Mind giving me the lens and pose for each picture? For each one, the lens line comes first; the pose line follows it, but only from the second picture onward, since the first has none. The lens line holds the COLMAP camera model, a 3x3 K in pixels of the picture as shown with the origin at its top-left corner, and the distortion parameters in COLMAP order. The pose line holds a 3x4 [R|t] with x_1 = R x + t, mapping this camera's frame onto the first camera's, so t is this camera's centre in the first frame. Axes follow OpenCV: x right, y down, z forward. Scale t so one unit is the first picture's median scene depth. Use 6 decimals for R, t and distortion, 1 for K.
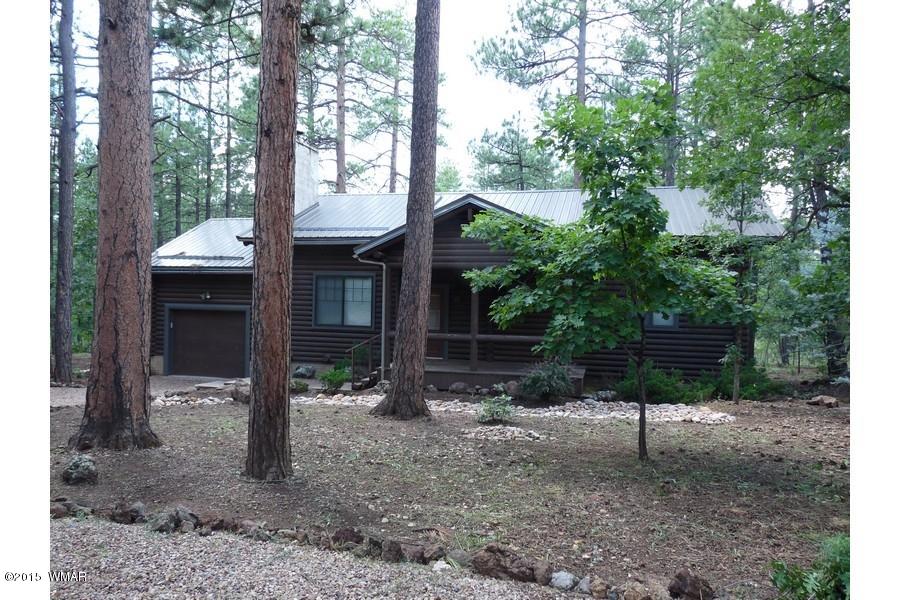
lens RADIAL K [[650.6, 0, 451.1], [0, 650.6, 298.2], [0, 0, 1]] dist [-0.001331, -0.025535]
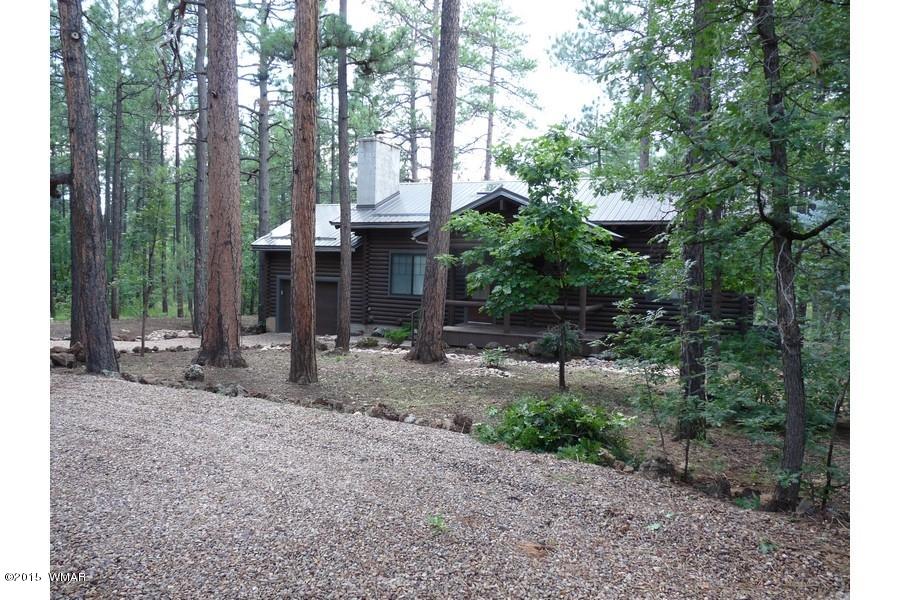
lens RADIAL K [[650.6, 0, 451.9], [0, 650.6, 299.6], [0, 0, 1]] dist [-0.001331, -0.025535]
pose [[0.982597, 0.017493, -0.184924, 0.132023], [-0.009764, 0.999043, 0.042626, -0.001584], [0.185492, -0.040078, 0.981828, -0.176790]]
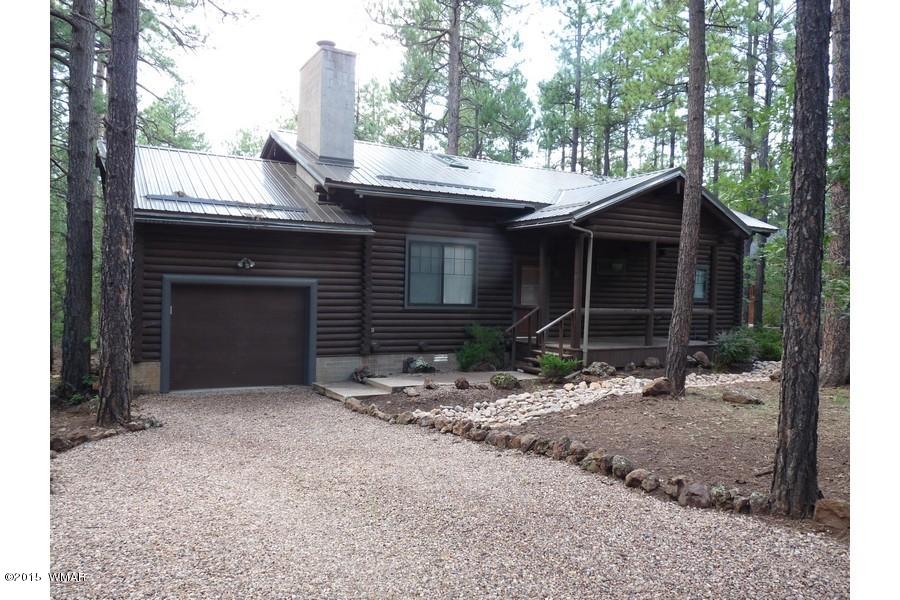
lens RADIAL K [[650.6, 0, 447.1], [0, 650.6, 300.1], [0, 0, 1]] dist [-0.001331, -0.025535]
pose [[0.723260, -0.014200, 0.690429, -0.732144], [-0.006287, 0.999612, 0.027145, 0.015103], [-0.690547, -0.023973, 0.722890, 0.416635]]
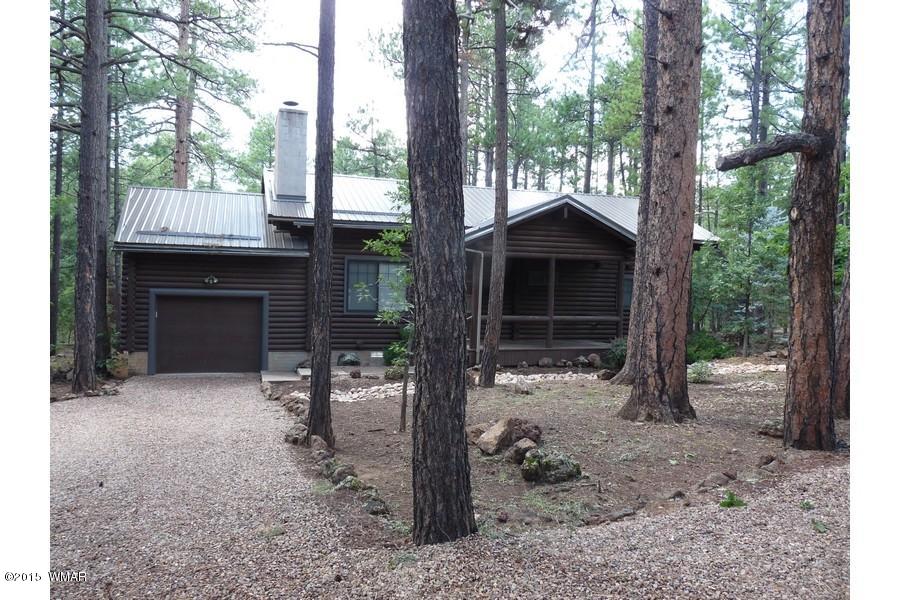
lens RADIAL K [[650.6, 0, 446.9], [0, 650.6, 303.5], [0, 0, 1]] dist [-0.001331, -0.025535]
pose [[0.847470, -0.013453, 0.530674, -0.613976], [-0.006344, 0.999351, 0.035465, -0.005229], [-0.530806, -0.033422, 0.846834, 0.101356]]
